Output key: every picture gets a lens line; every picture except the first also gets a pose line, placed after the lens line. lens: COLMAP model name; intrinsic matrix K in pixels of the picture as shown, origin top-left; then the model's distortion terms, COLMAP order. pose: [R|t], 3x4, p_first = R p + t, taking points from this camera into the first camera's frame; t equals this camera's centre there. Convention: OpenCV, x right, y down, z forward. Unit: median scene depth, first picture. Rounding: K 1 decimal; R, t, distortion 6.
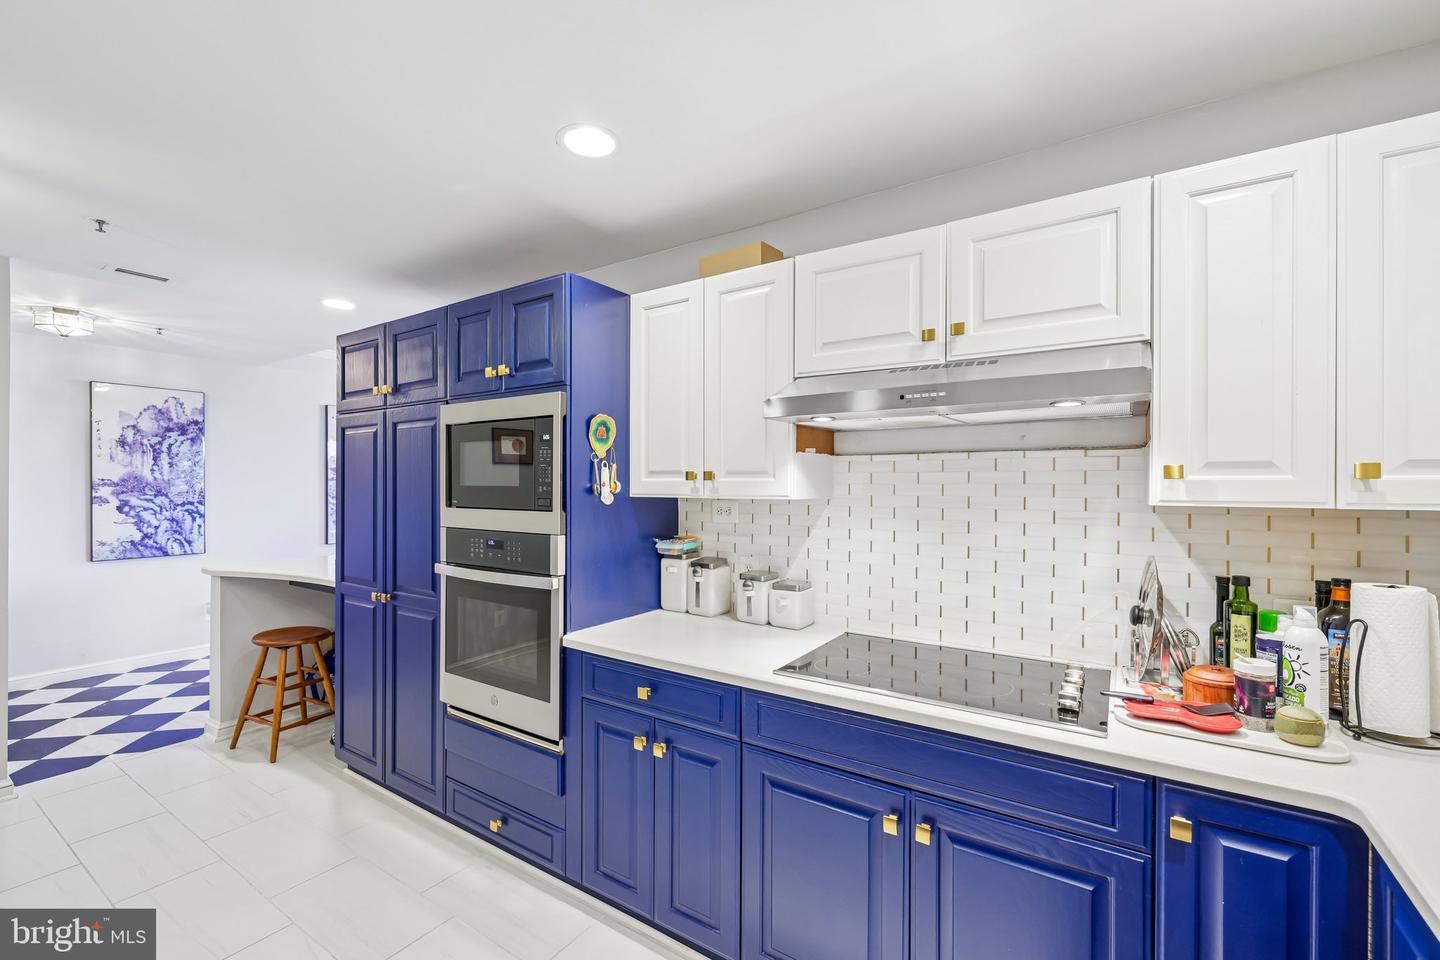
lens RADIAL K [[613.8, 0, 709.8], [0, 613.8, 484.2], [0, 0, 1]] dist [-0.001745, 0.000074]
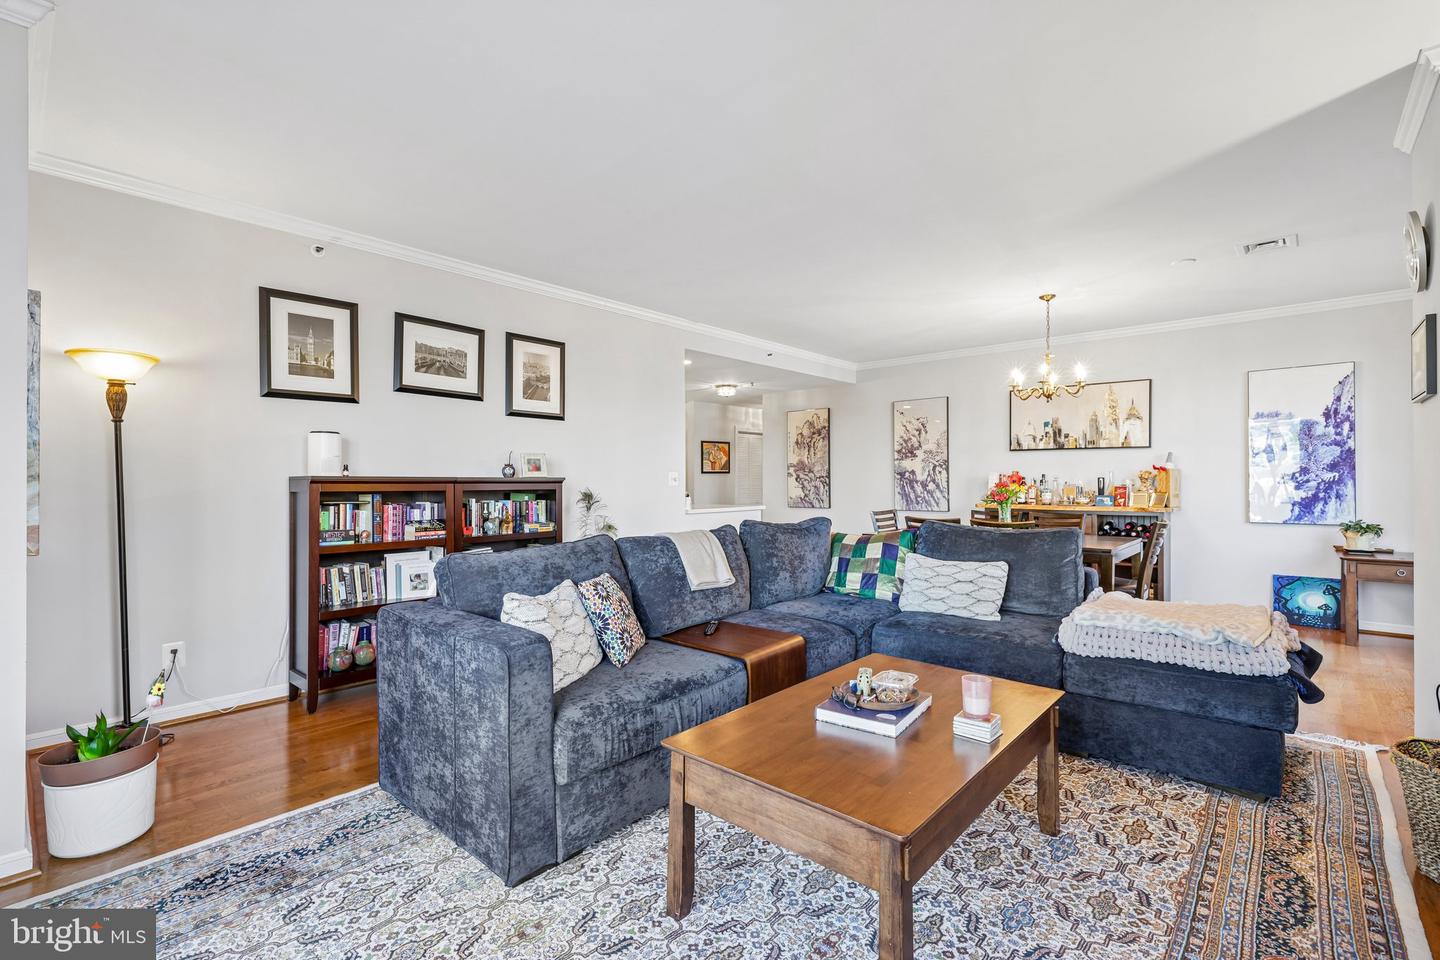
lens RADIAL K [[640.2, 0, 719.0], [0, 640.2, 480.3], [0, 0, 1]] dist [0.000066, 0.000000]
pose [[-0.135879, -0.000365, -0.990725, 0.927375], [0.003431, 0.999994, -0.000839, 0.042218], [0.990719, -0.003513, -0.135877, 1.003515]]
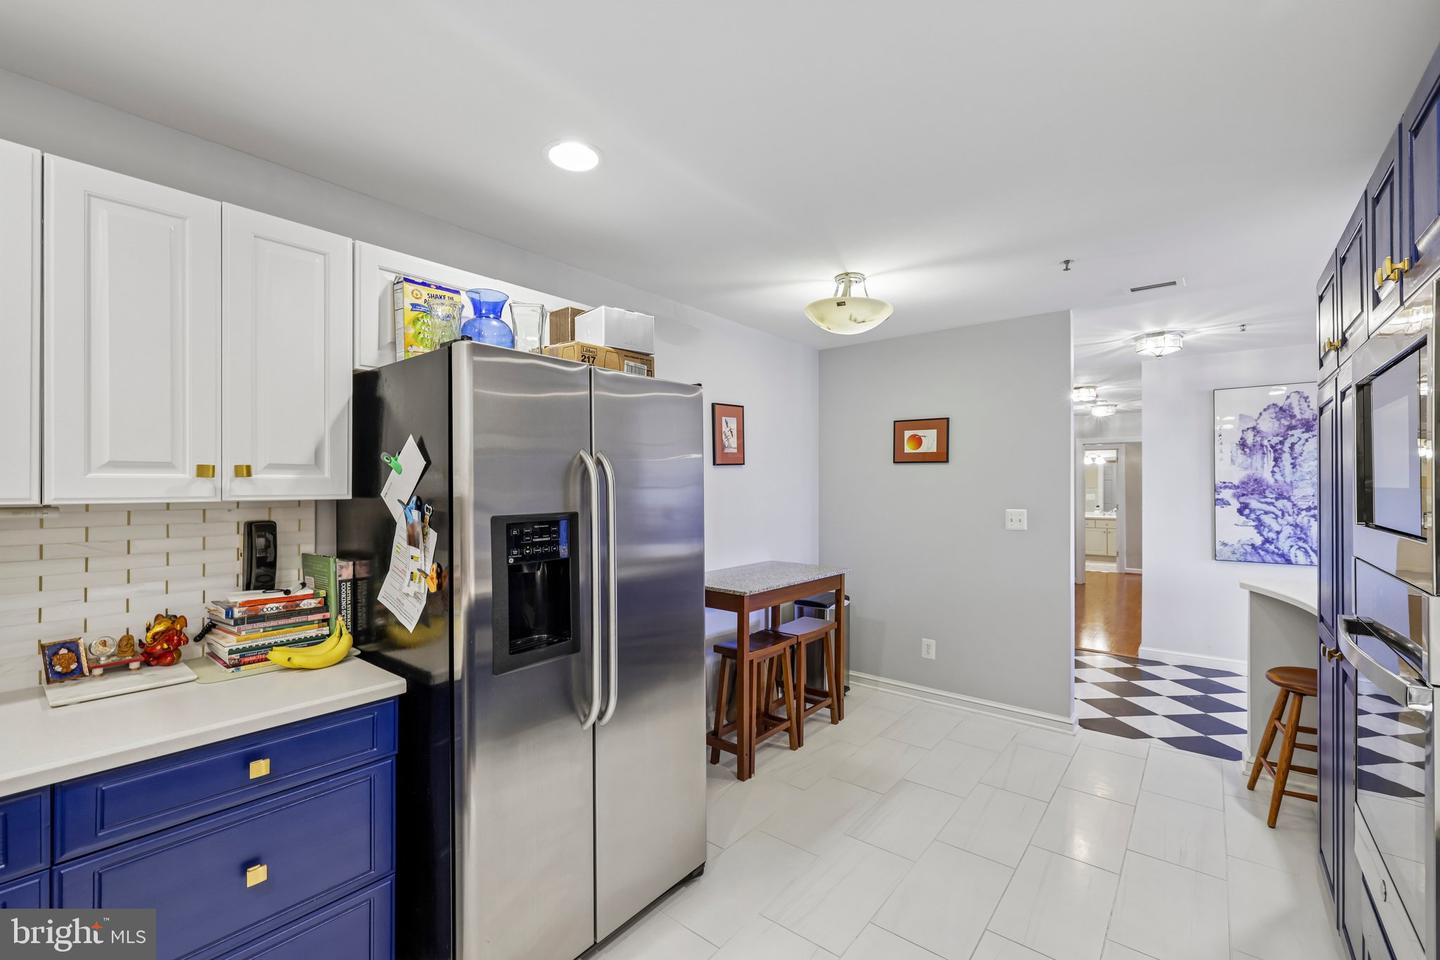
lens RADIAL K [[613.8, 0, 718.0], [0, 613.8, 484.1], [0, 0, 1]] dist [-0.001745, 0.000074]
pose [[-0.086291, -0.004982, -0.996257, 0.113610], [0.001683, 0.999985, -0.005146, -0.000618], [0.996269, -0.002121, -0.086282, 0.224907]]
